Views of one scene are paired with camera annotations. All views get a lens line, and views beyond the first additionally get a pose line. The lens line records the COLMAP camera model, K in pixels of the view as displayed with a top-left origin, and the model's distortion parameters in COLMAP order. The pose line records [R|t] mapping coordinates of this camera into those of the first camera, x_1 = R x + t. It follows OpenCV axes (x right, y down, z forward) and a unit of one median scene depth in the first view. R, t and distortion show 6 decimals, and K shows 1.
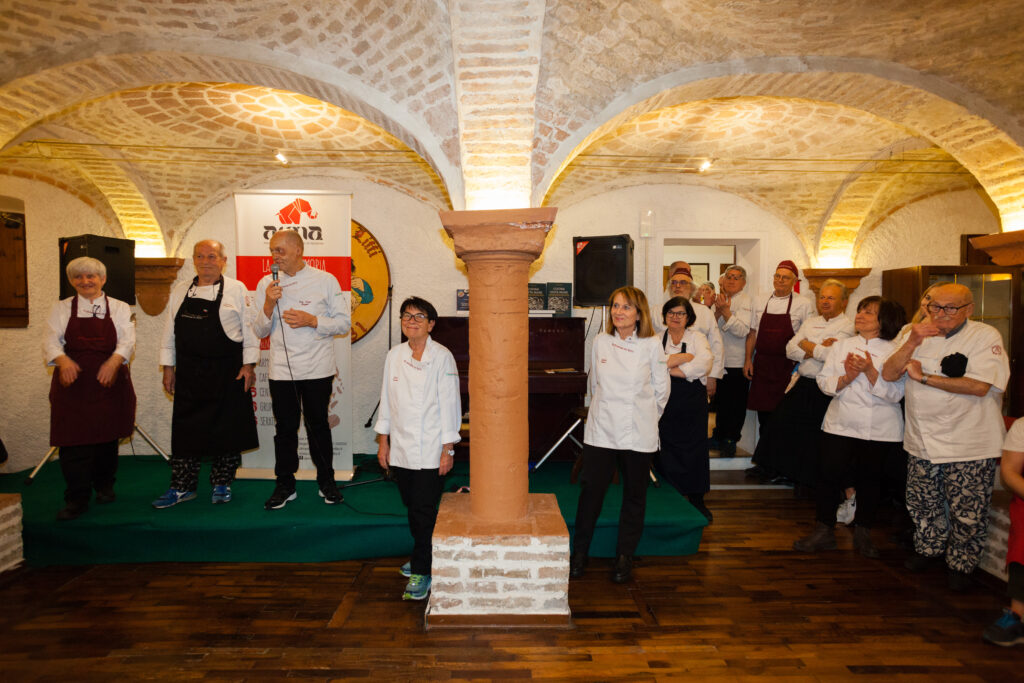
lens RADIAL K [[584.8, 0, 512.0], [0, 584.8, 341.5], [0, 0, 1]] dist [-0.041399, 0.042033]
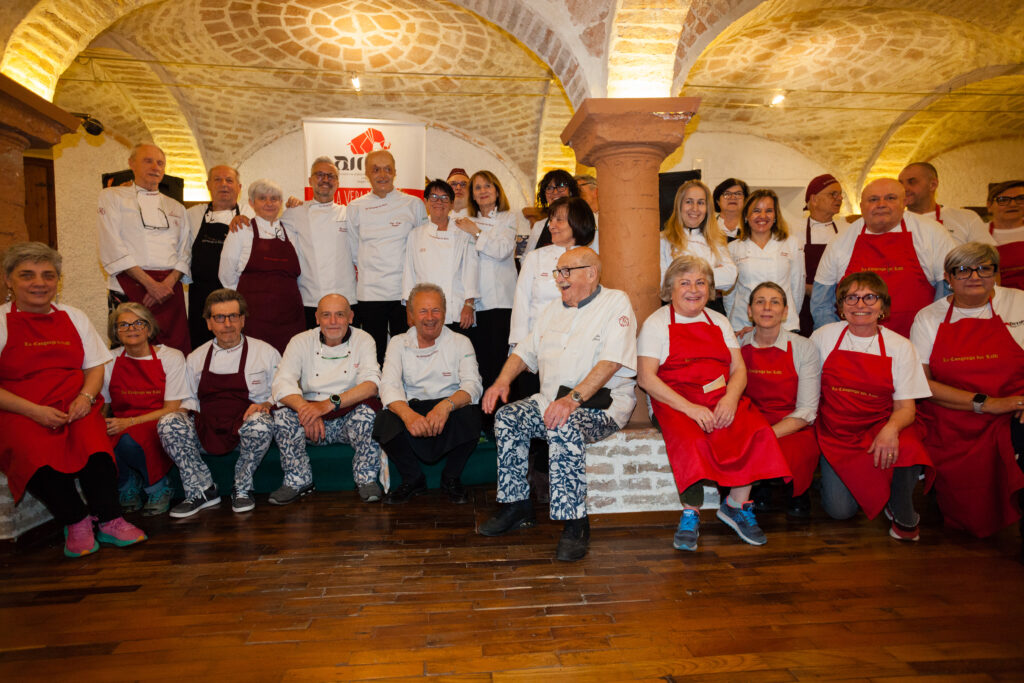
lens RADIAL K [[584.8, 0, 512.0], [0, 584.8, 341.5], [0, 0, 1]] dist [-0.041399, 0.042033]
pose [[0.997126, -0.017866, 0.073618, -0.204580], [0.019234, 0.999655, -0.017915, 0.125256], [-0.073272, 0.019279, 0.997126, 0.026606]]
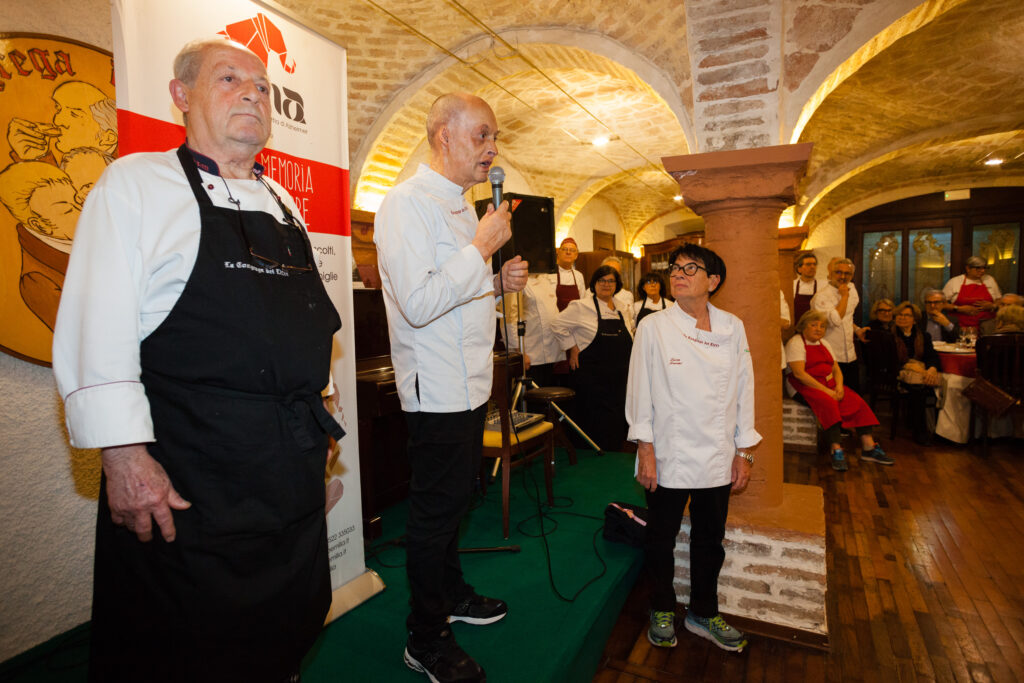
lens RADIAL K [[584.8, 0, 512.0], [0, 584.8, 341.5], [0, 0, 1]] dist [-0.041399, 0.042033]
pose [[0.489587, -0.082760, 0.868018, -0.652732], [0.080905, 0.995503, 0.049282, -0.006721], [-0.868193, 0.046099, 0.494080, 0.610827]]
